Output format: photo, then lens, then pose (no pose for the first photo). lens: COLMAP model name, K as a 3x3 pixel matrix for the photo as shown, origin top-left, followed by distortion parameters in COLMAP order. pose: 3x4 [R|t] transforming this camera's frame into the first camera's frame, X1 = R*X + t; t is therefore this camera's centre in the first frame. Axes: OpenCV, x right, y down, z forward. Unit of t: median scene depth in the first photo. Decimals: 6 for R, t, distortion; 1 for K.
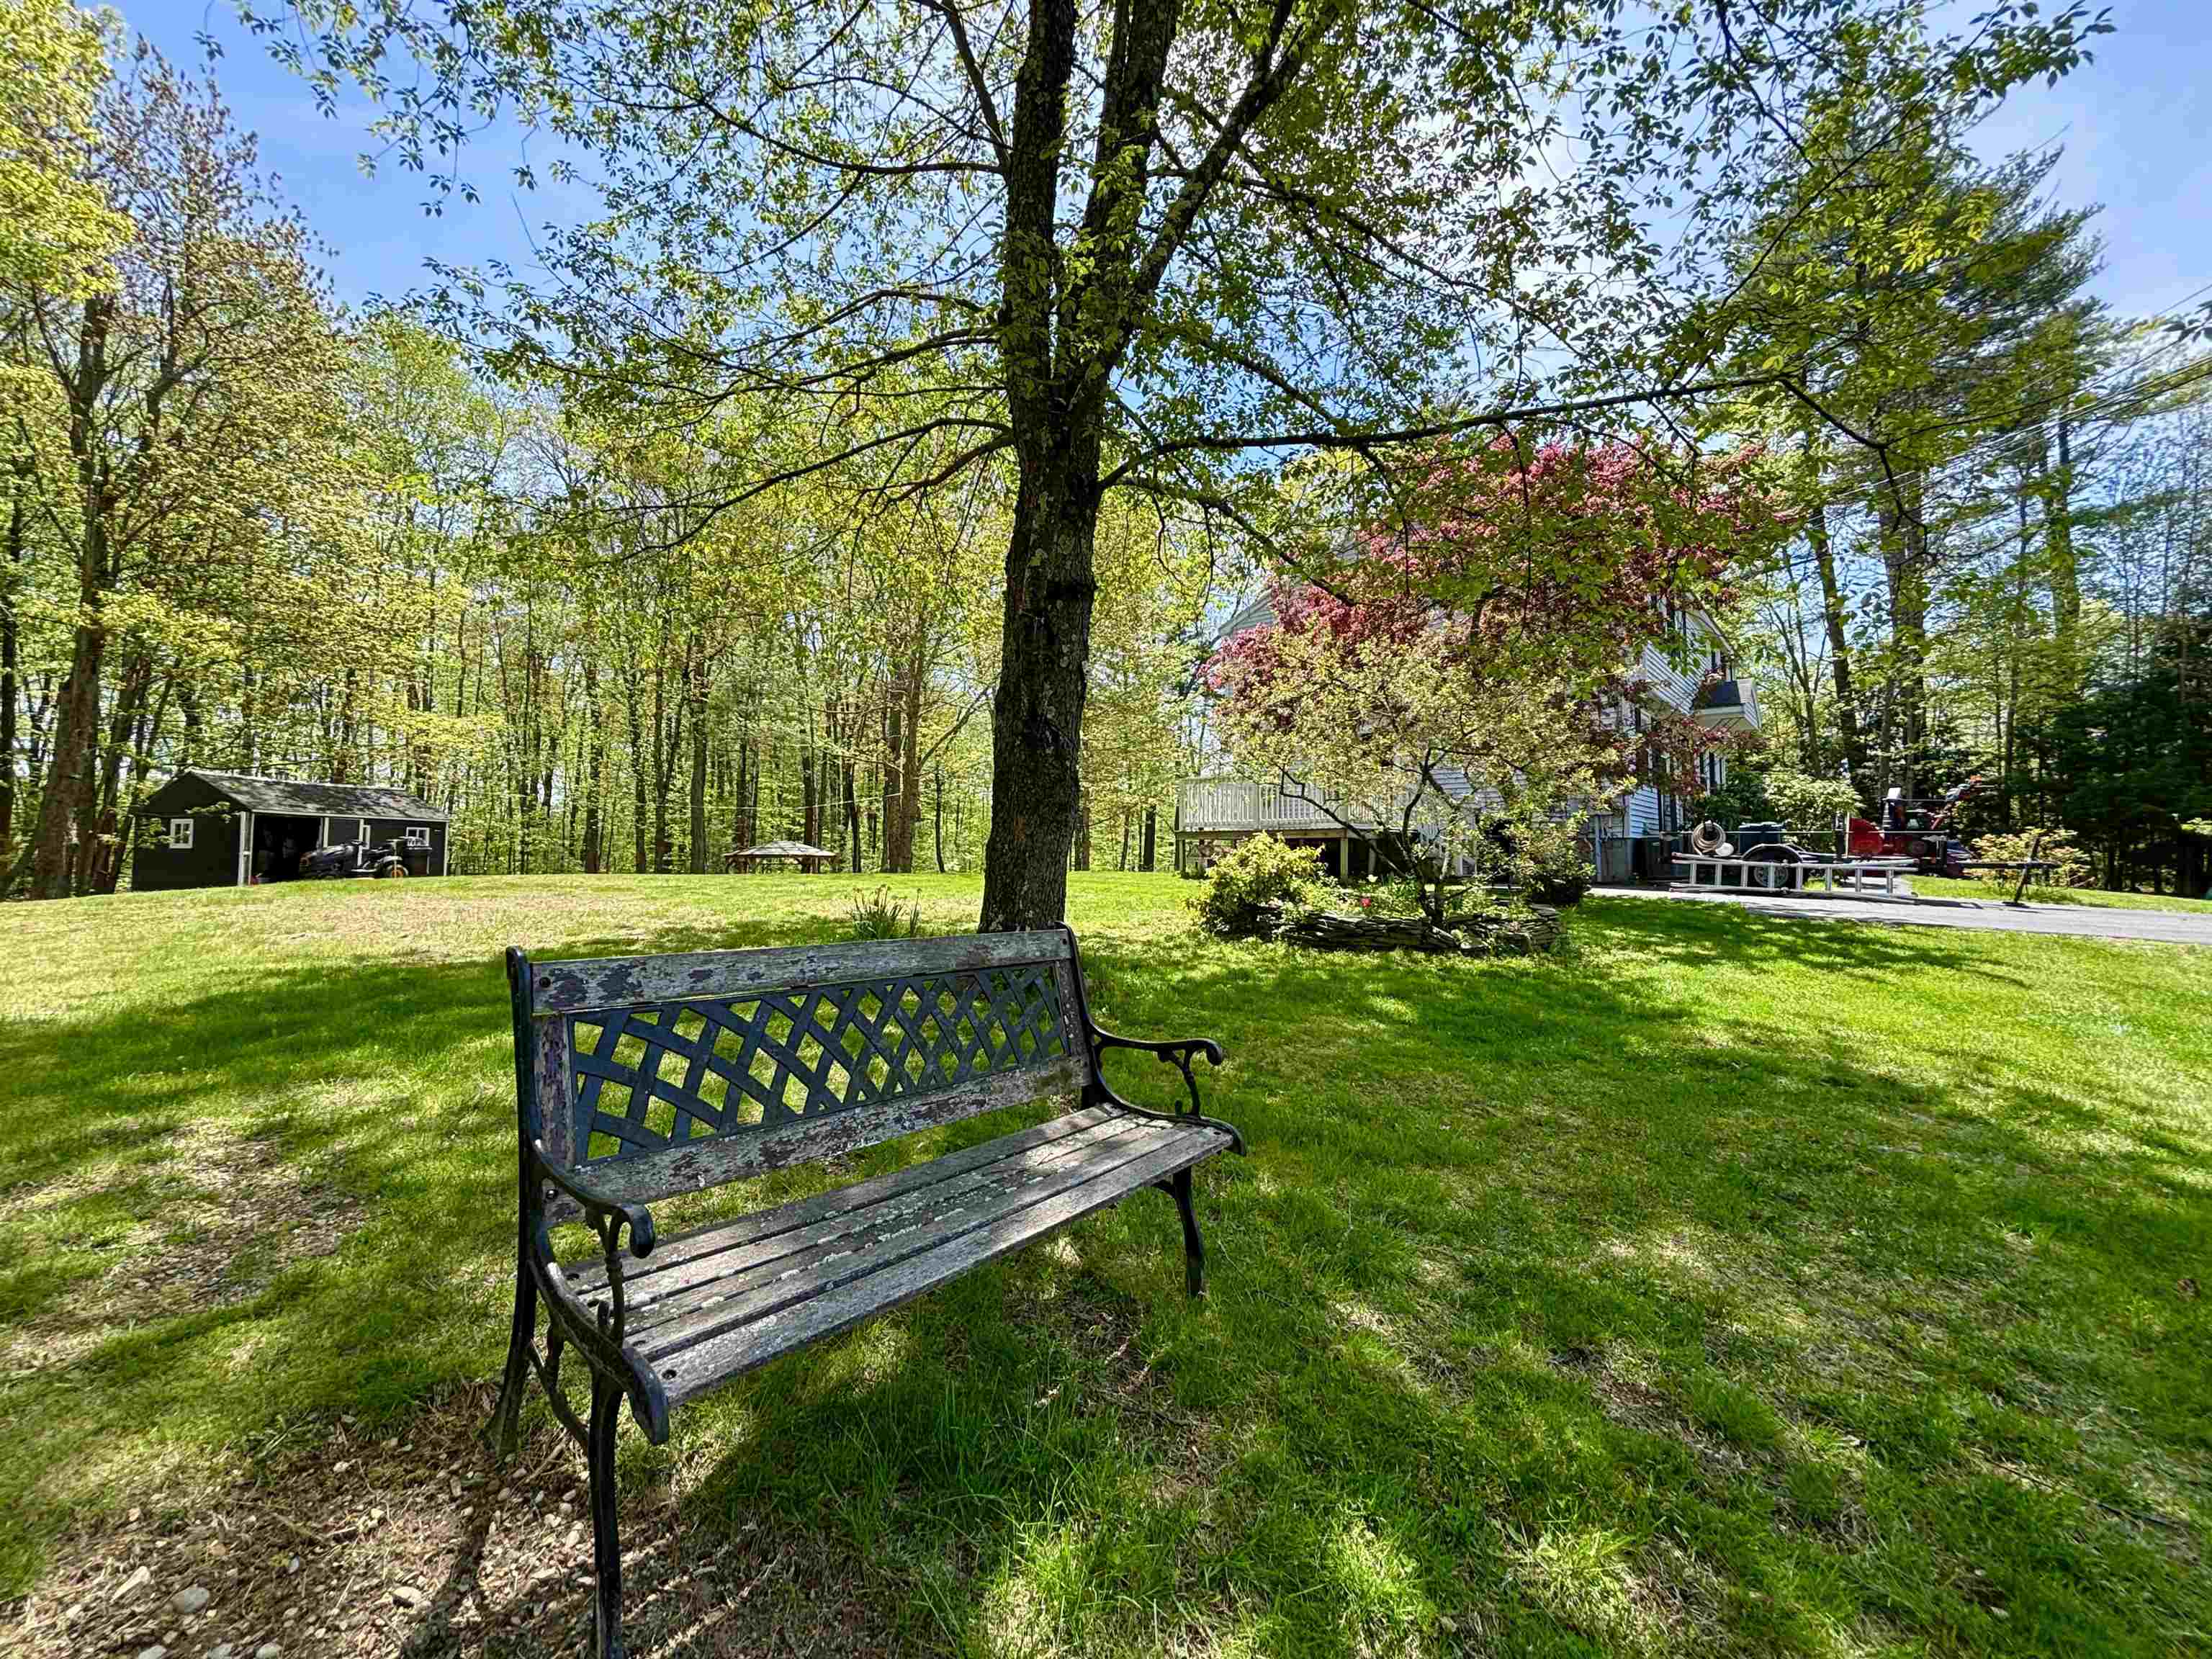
lens RADIAL K [[896.5, 0, 1121.0], [0, 896.5, 834.7], [0, 0, 1]] dist [-0.004207, 0.000156]
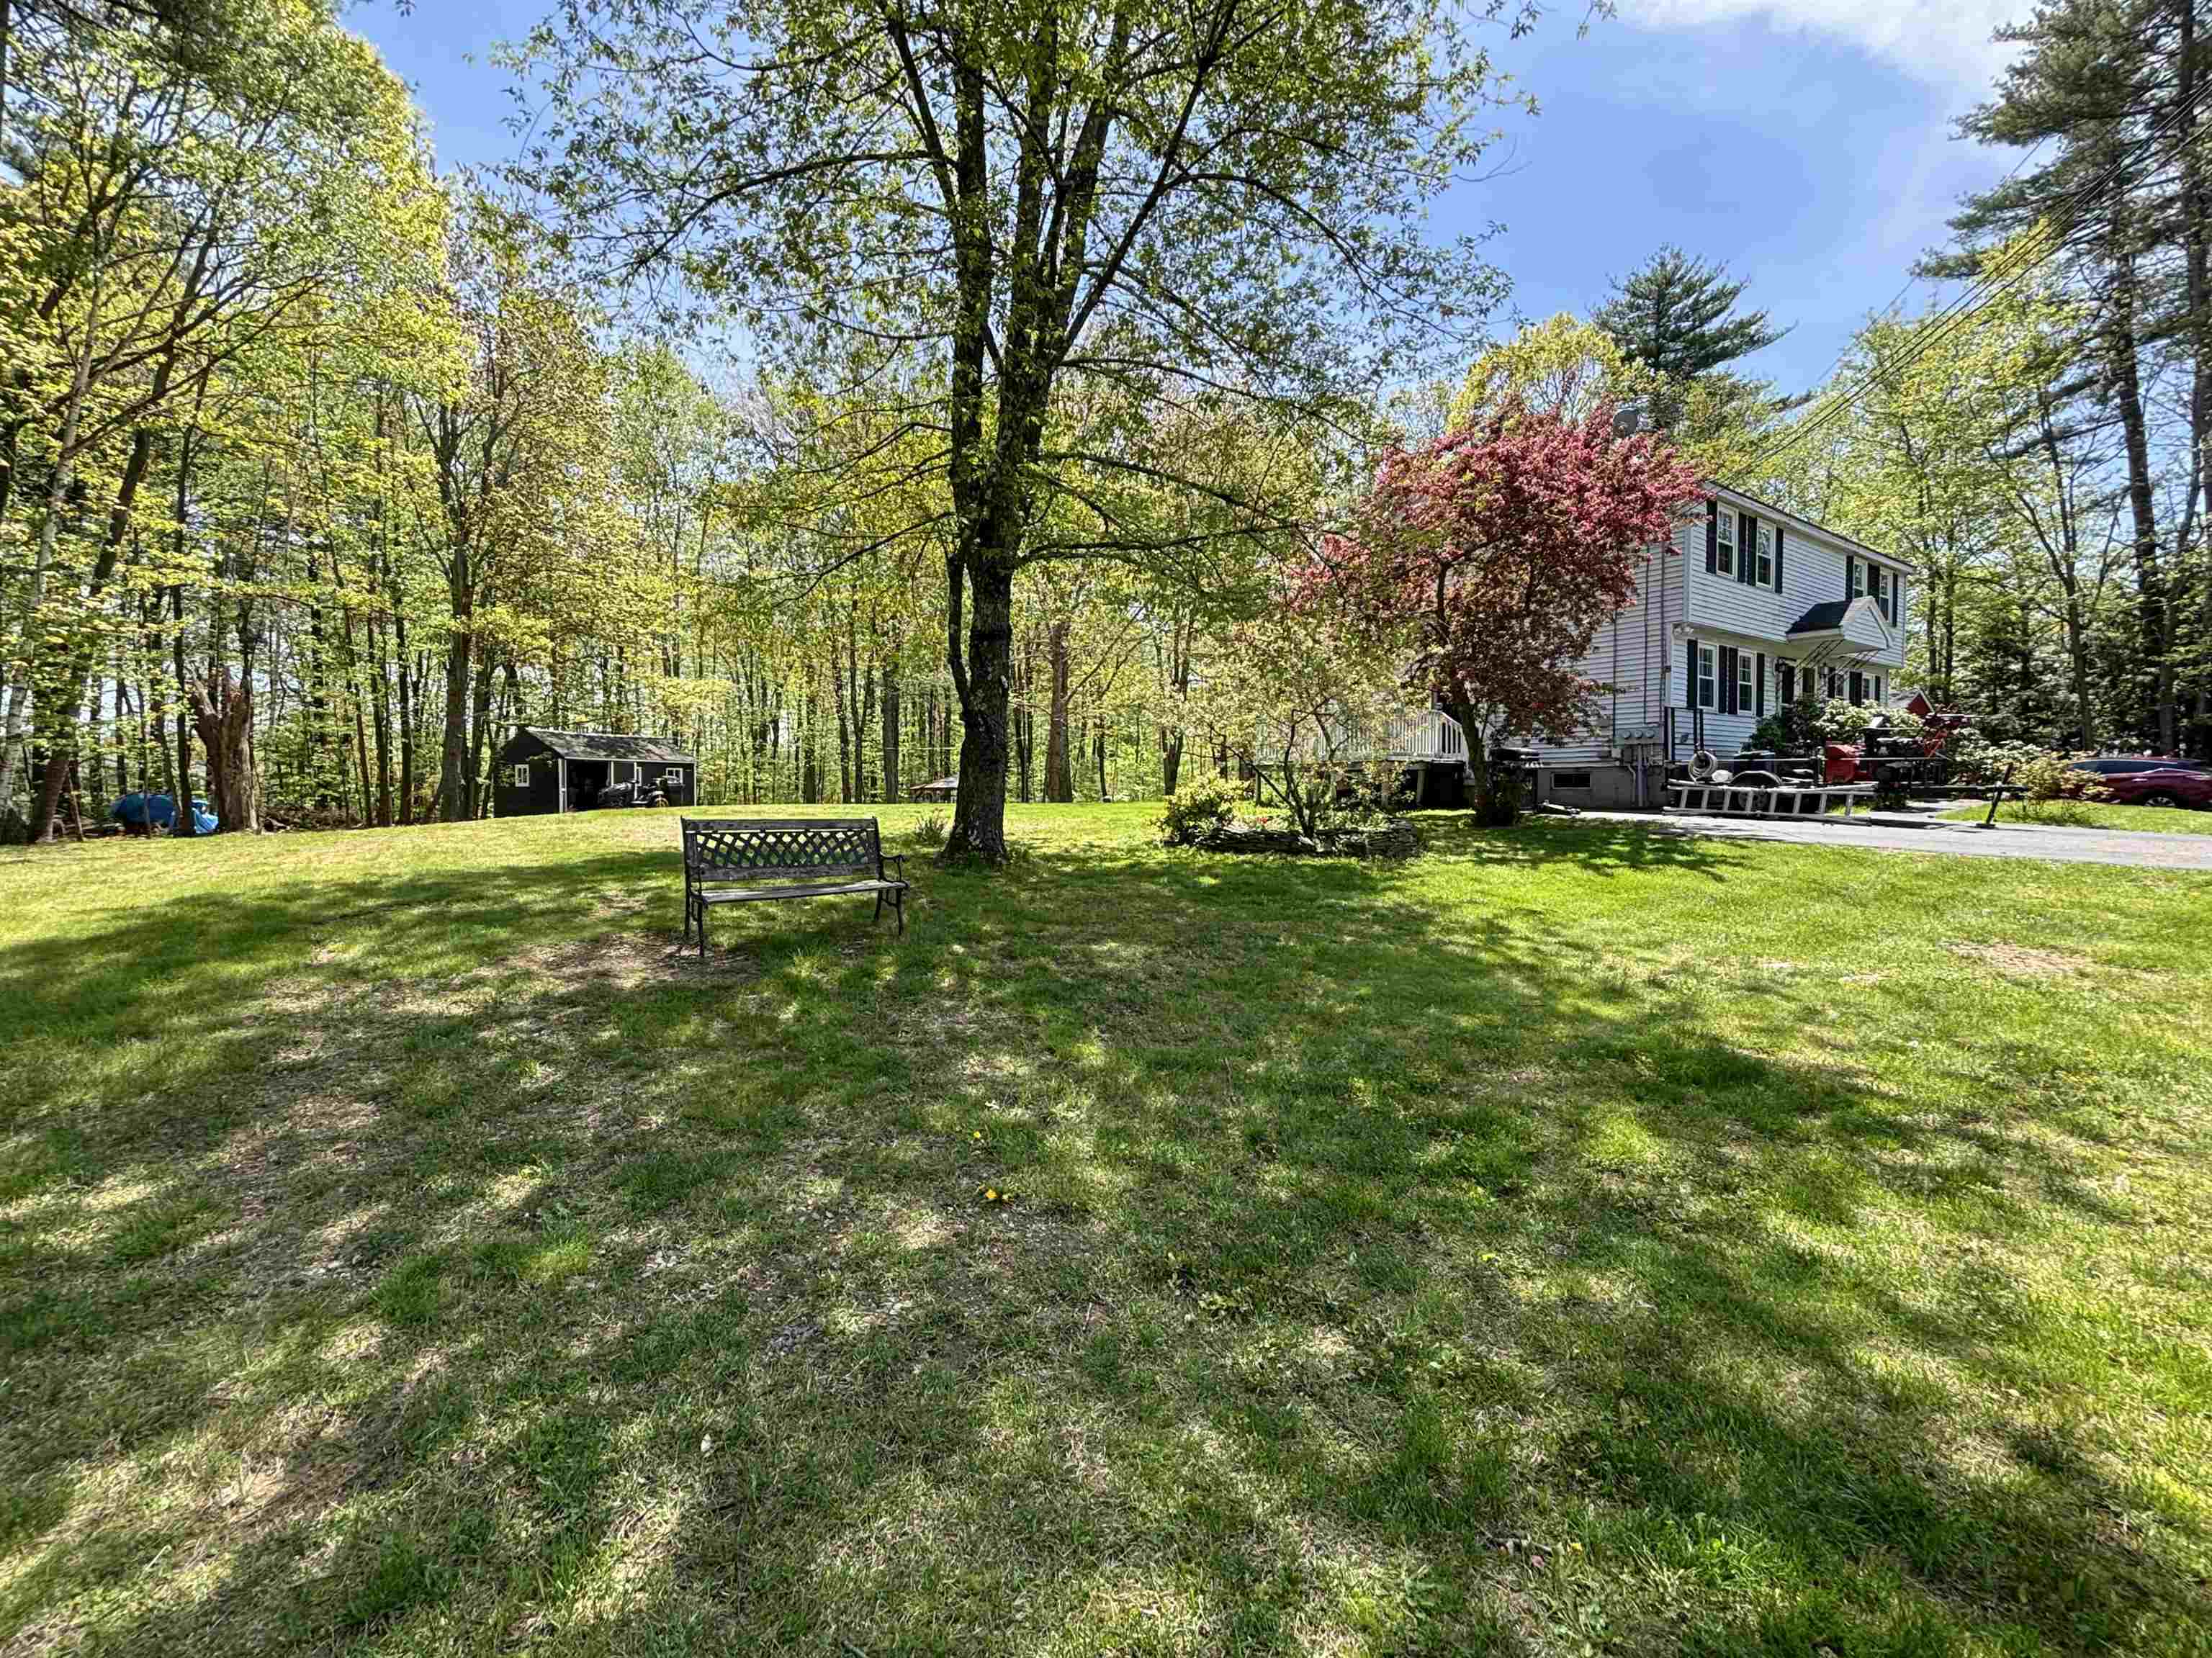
lens RADIAL K [[896.5, 0, 1098.1], [0, 896.5, 825.3], [0, 0, 1]] dist [-0.004207, 0.000156]
pose [[0.974569, 0.001150, -0.224084, 0.107705], [0.013976, 0.997728, 0.065904, -0.003803], [0.223651, -0.067360, 0.972339, -0.135703]]
